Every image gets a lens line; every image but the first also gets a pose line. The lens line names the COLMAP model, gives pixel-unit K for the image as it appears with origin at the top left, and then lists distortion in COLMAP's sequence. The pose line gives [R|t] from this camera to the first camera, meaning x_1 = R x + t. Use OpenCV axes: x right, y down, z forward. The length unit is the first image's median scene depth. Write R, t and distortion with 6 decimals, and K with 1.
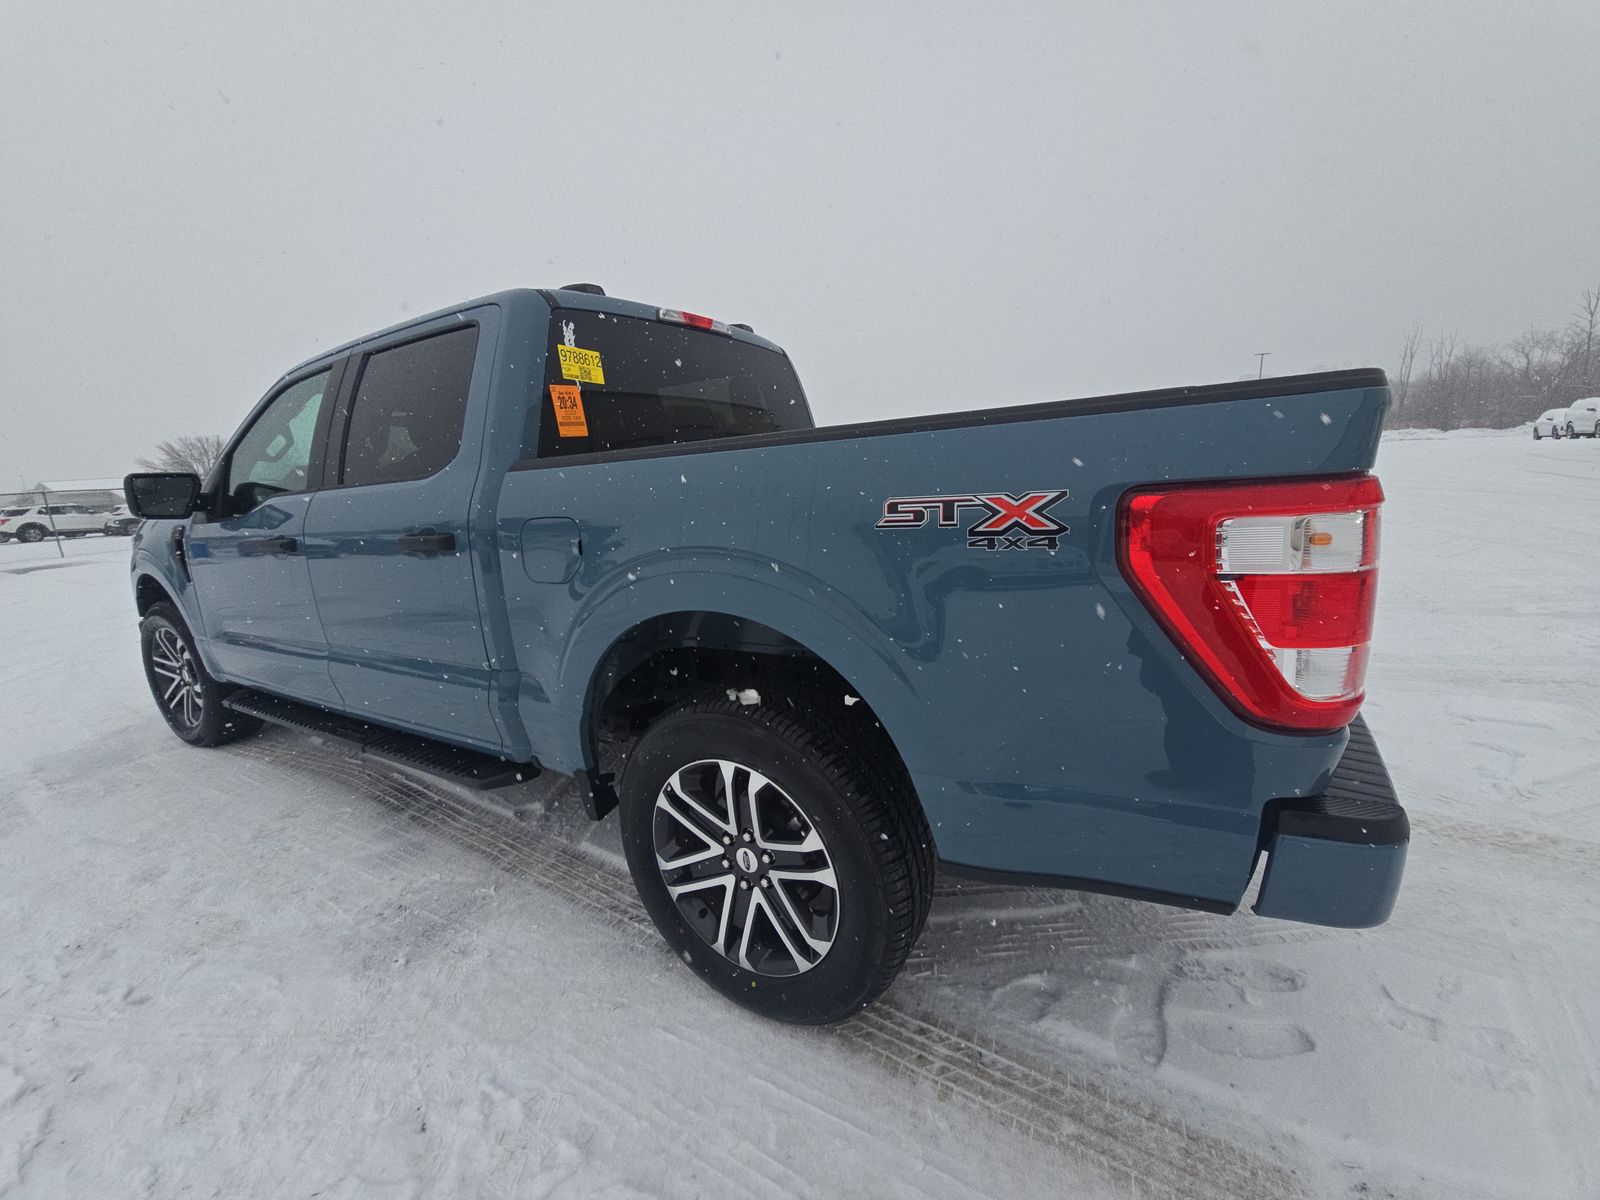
lens RADIAL K [[654.5, 0, 788.9], [0, 654.5, 594.7], [0, 0, 1]] dist [0.001330, -0.005509]
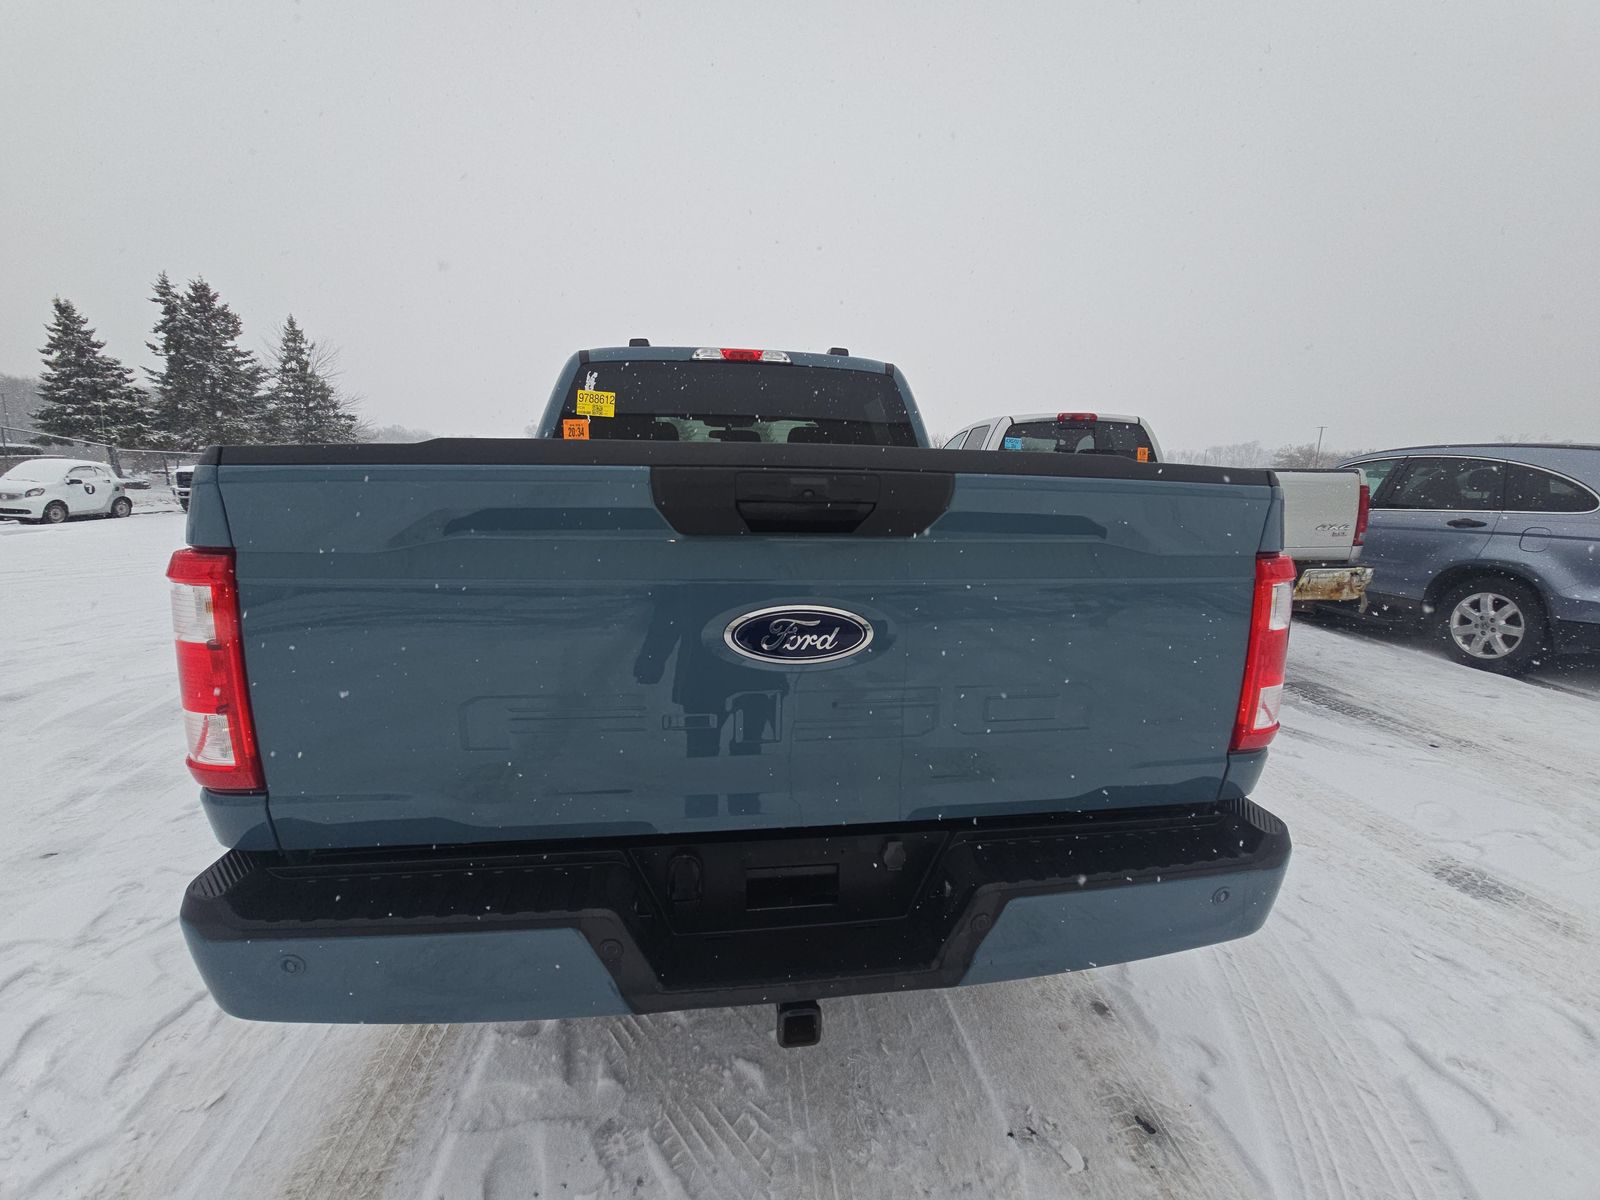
lens RADIAL K [[654.5, 0, 788.9], [0, 654.5, 594.7], [0, 0, 1]] dist [0.001330, -0.005509]
pose [[0.620172, 0.197334, -0.759240, 1.049071], [-0.199790, 0.975661, 0.090389, -0.174157], [0.758598, 0.095632, 0.644503, 0.487314]]
